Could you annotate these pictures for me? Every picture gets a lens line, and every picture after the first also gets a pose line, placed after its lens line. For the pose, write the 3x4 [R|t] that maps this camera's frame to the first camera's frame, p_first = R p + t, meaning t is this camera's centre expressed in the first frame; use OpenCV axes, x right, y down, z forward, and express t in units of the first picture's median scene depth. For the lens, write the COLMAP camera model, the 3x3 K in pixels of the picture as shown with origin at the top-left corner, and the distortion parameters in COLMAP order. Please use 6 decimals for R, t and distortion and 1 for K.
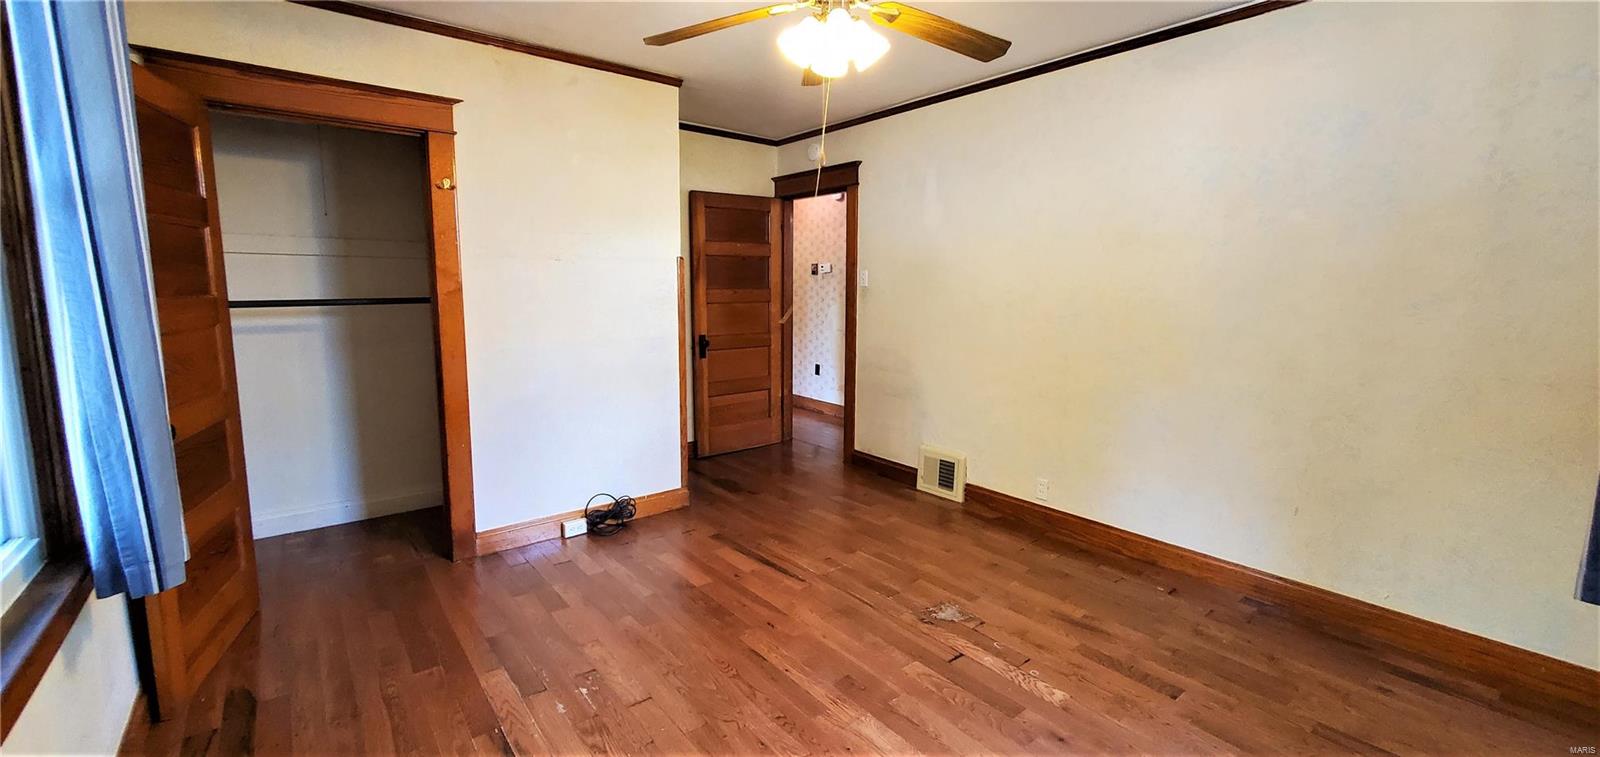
lens RADIAL K [[638.0, 0, 801.2], [0, 638.0, 360.8], [0, 0, 1]] dist [0.000533, -0.000035]
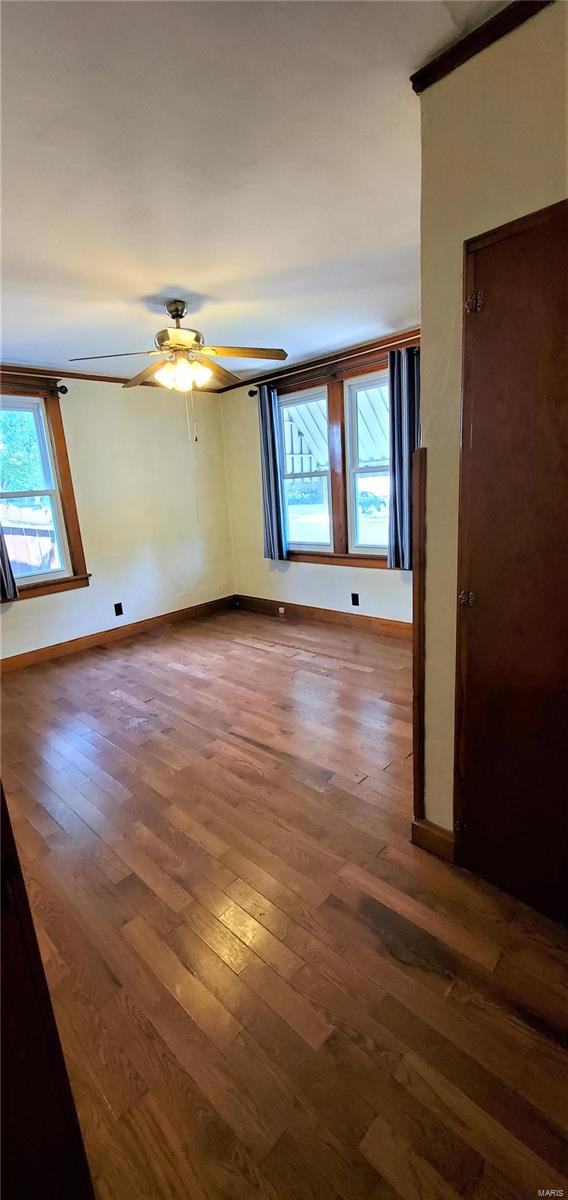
lens RADIAL K [[477.7, 0, 273.1], [0, 477.7, 614.9], [0, 0, 1]] dist [0.001130, -0.000119]
pose [[-0.991227, 0.092054, -0.094841, -0.012873], [0.049520, 0.923966, 0.379255, -0.249633], [0.122542, 0.371231, -0.920419, 1.857159]]
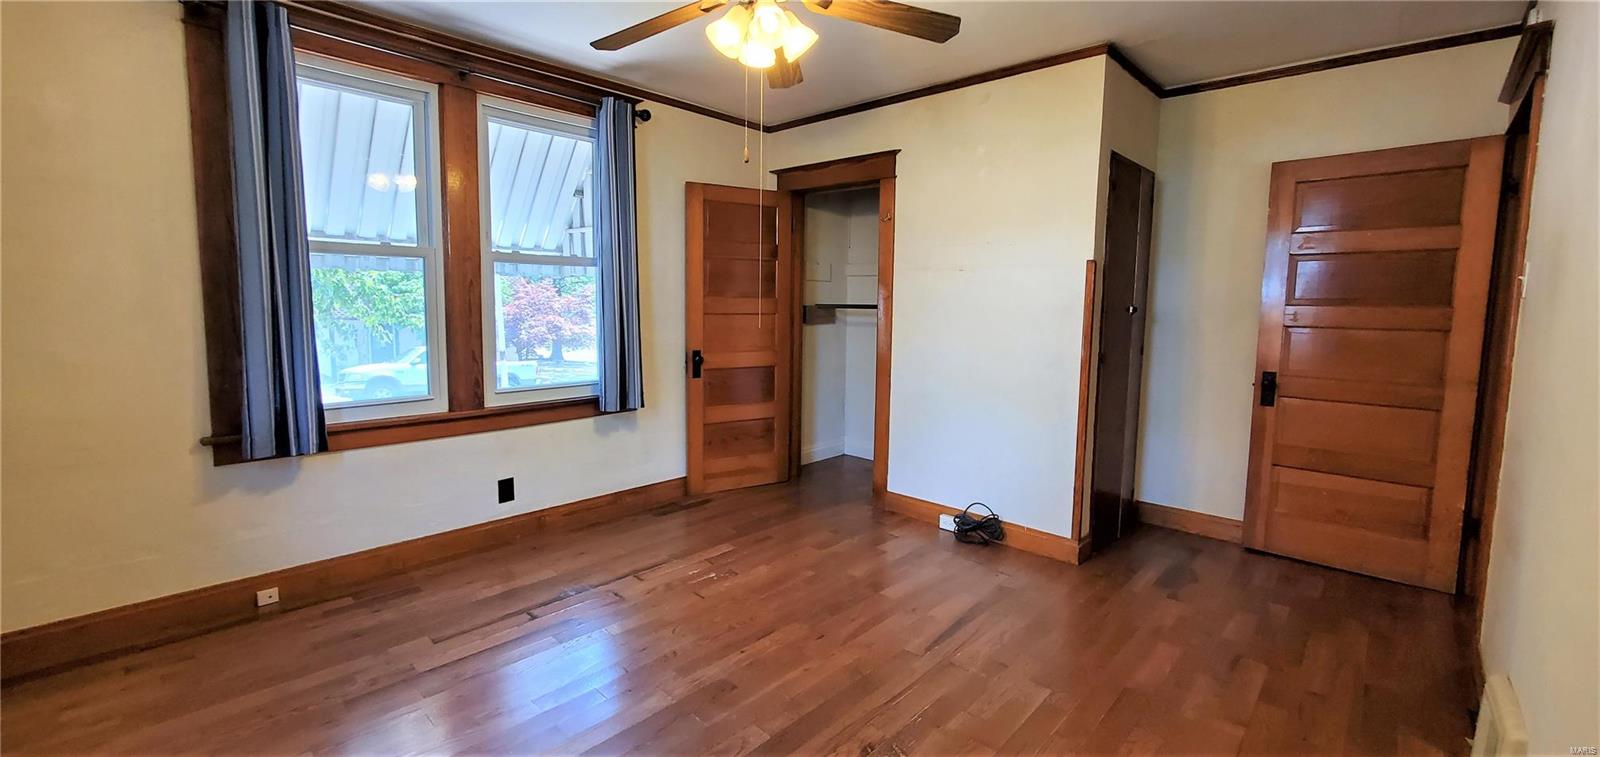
lens RADIAL K [[638.0, 0, 801.2], [0, 638.0, 360.8], [0, 0, 1]] dist [0.000533, -0.000035]
pose [[0.140512, 0.092300, -0.985767, 0.763157], [-0.135973, 0.988010, 0.073128, -0.057739], [0.980698, 0.123762, 0.151377, 0.686306]]
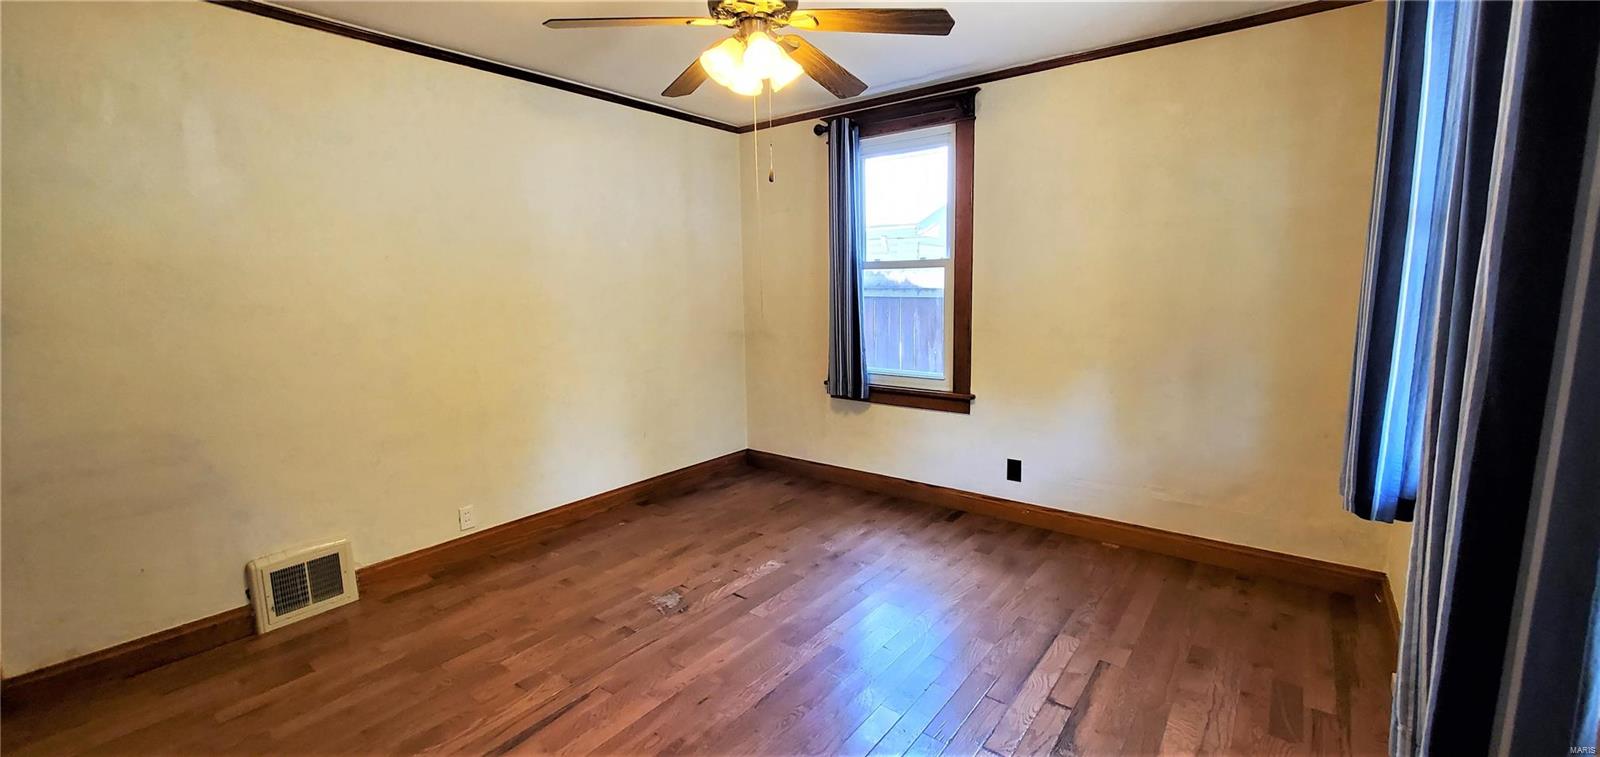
lens RADIAL K [[634.2, 0, 799.9], [0, 634.2, 378.7], [0, 0, 1]] dist [0.000262, 0.000061]
pose [[-0.230130, -0.147487, 0.961919, -0.726235], [0.134627, 0.974120, 0.181566, -0.119272], [-0.963803, 0.171284, -0.204319, 0.864608]]
